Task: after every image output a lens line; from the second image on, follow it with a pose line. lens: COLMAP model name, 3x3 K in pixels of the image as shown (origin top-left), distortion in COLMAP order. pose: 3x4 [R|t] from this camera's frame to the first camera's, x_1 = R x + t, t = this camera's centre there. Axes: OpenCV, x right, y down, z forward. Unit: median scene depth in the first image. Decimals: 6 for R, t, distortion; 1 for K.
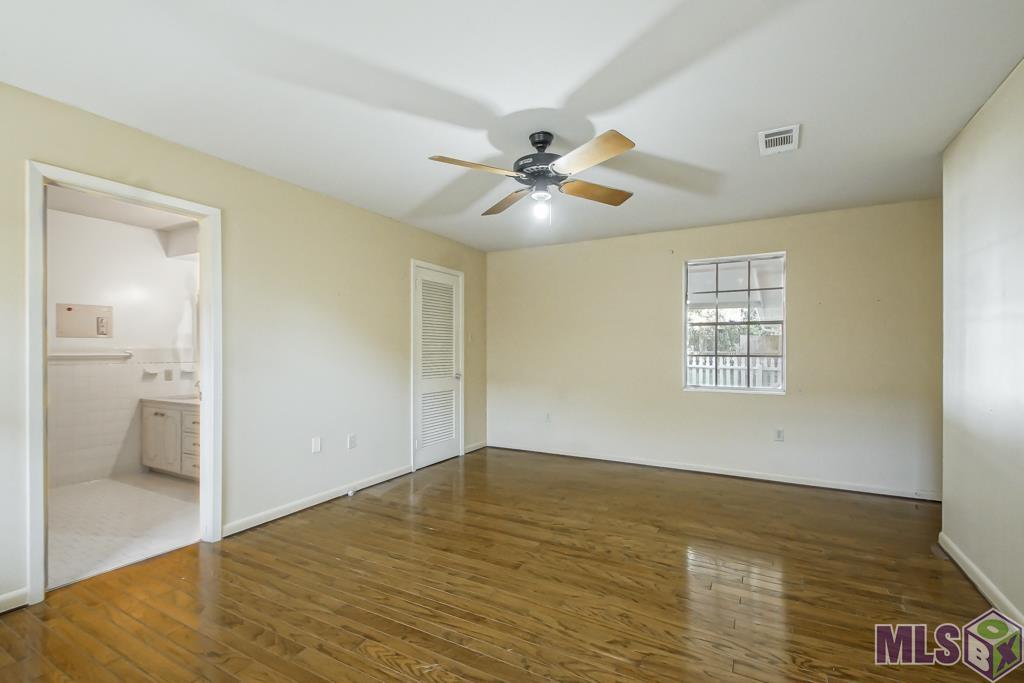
lens RADIAL K [[467.2, 0, 516.9], [0, 467.2, 346.7], [0, 0, 1]] dist [-0.001091, -0.001234]
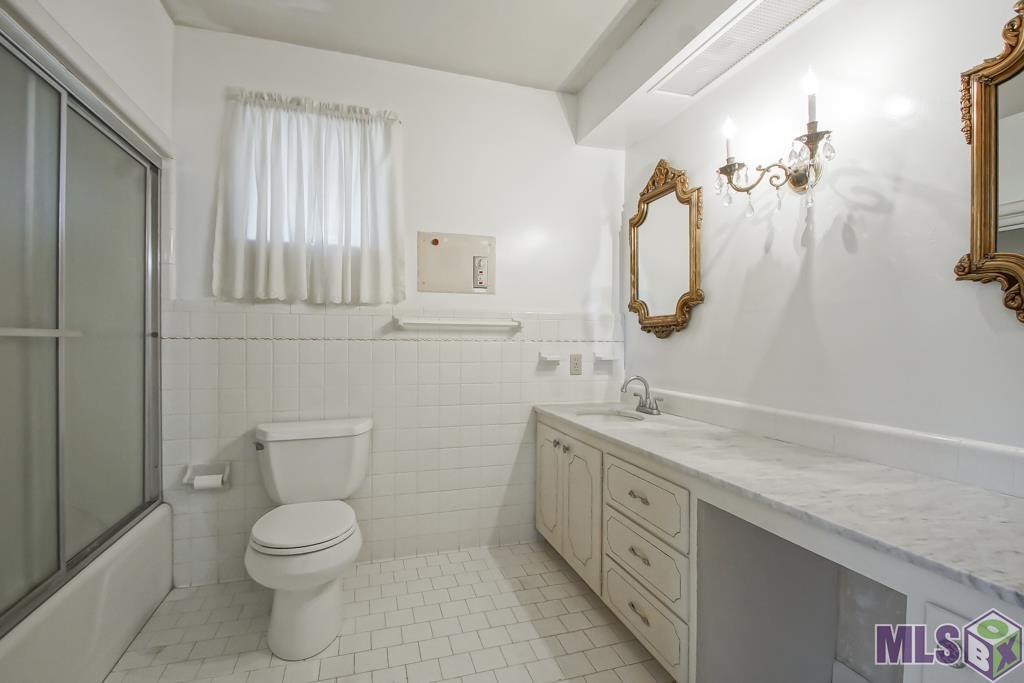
lens RADIAL K [[467.2, 0, 511.7], [0, 467.2, 336.6], [0, 0, 1]] dist [-0.001091, -0.001234]
pose [[0.725299, 0.010007, -0.688361, -0.455930], [-0.006111, 0.999949, 0.008097, 0.026340], [0.688407, -0.001666, 0.725323, 0.593000]]
